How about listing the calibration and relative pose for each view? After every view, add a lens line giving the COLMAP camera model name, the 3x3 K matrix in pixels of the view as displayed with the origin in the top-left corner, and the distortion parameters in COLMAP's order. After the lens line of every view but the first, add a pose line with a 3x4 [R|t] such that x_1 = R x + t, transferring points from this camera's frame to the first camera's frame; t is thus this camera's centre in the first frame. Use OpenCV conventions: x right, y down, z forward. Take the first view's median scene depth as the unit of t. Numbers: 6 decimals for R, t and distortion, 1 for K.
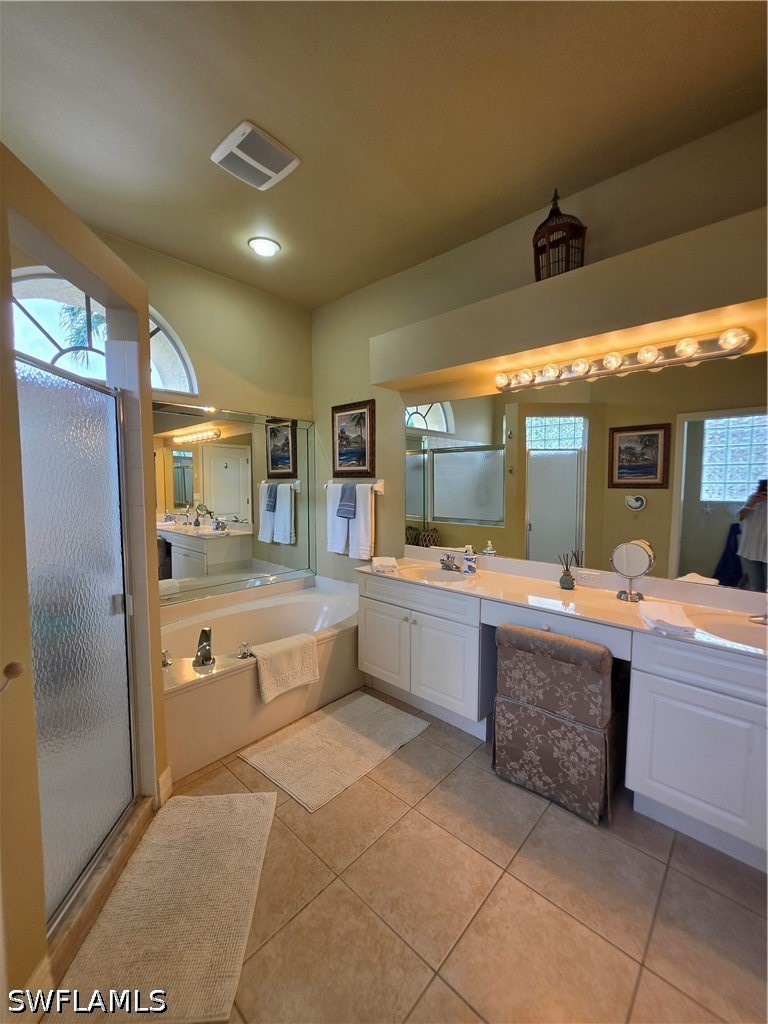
lens RADIAL K [[416.5, 0, 384.6], [0, 416.5, 508.8], [0, 0, 1]] dist [-0.000961, 0.001446]
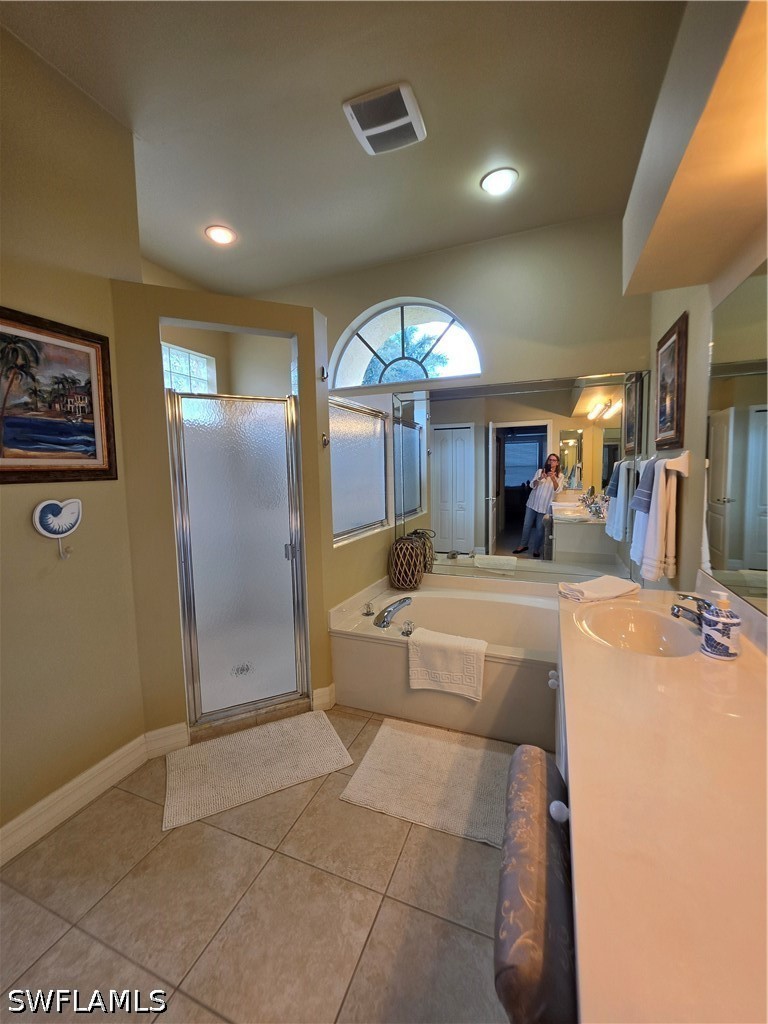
lens RADIAL K [[416.5, 0, 382.9], [0, 416.5, 508.8], [0, 0, 1]] dist [-0.000961, 0.001446]
pose [[0.345010, 0.090357, -0.934240, 0.700688], [-0.040081, 0.995866, 0.081516, -0.041997], [0.937743, 0.009322, 0.347205, 0.719087]]
